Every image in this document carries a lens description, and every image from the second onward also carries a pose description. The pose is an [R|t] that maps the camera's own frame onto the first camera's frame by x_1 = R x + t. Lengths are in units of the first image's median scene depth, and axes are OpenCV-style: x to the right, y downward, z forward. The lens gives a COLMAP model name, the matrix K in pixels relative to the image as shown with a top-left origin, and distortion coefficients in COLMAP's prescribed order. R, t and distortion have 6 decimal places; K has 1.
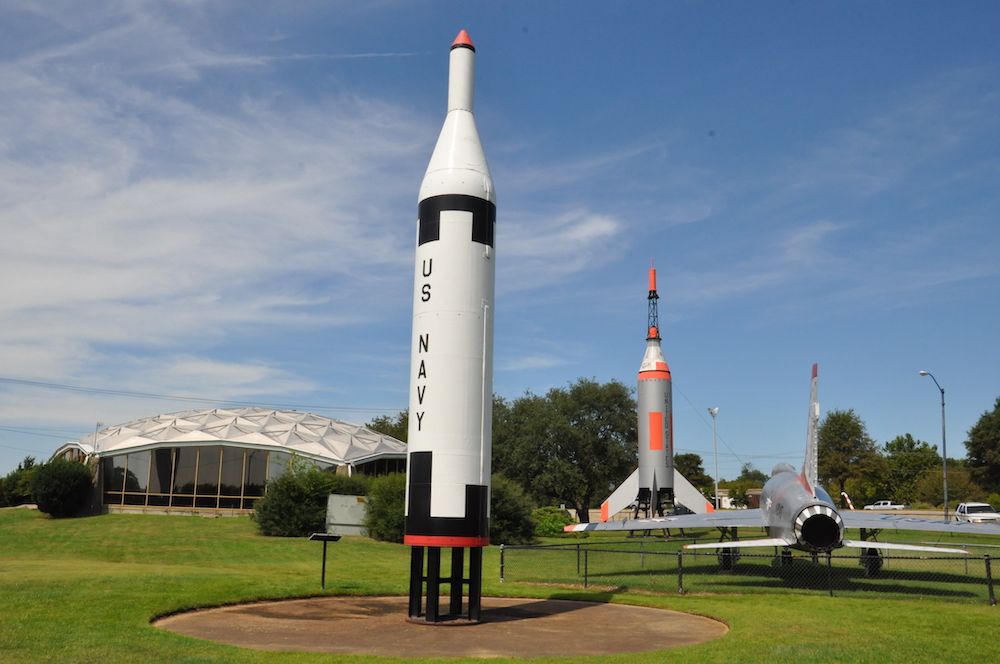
lens RADIAL K [[894.2, 0, 500.0], [0, 894.2, 332.0], [0, 0, 1]] dist [-0.019182, 0.006236]
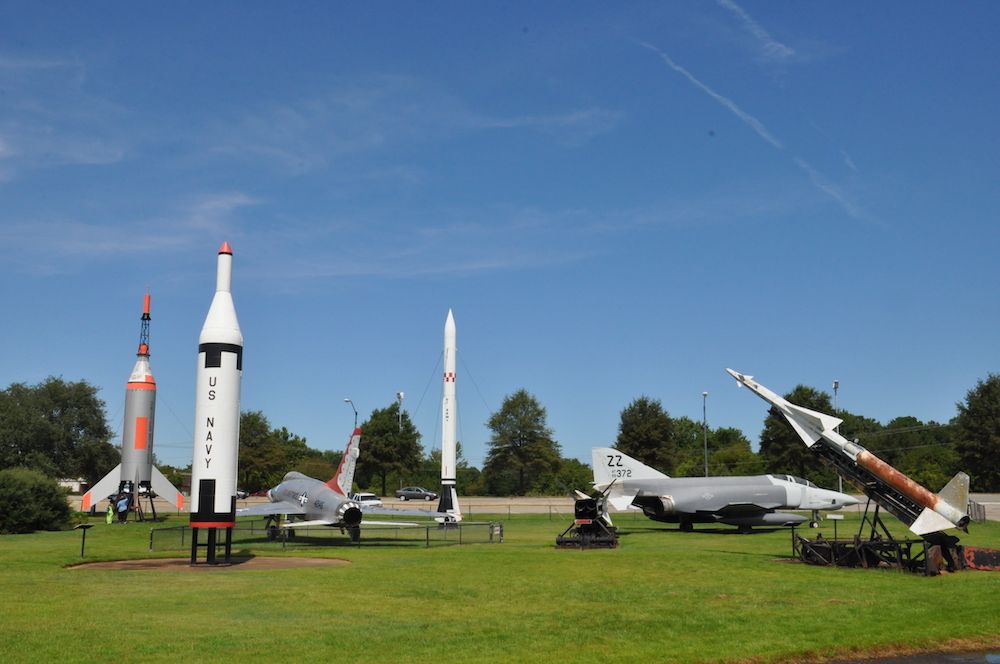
lens RADIAL K [[894.2, 0, 500.0], [0, 894.2, 332.0], [0, 0, 1]] dist [-0.019182, 0.006236]
pose [[0.775493, 0.108044, 0.622043, -0.313440], [-0.119634, 0.992546, -0.023252, -0.080519], [-0.619919, -0.056386, 0.782638, -0.335874]]
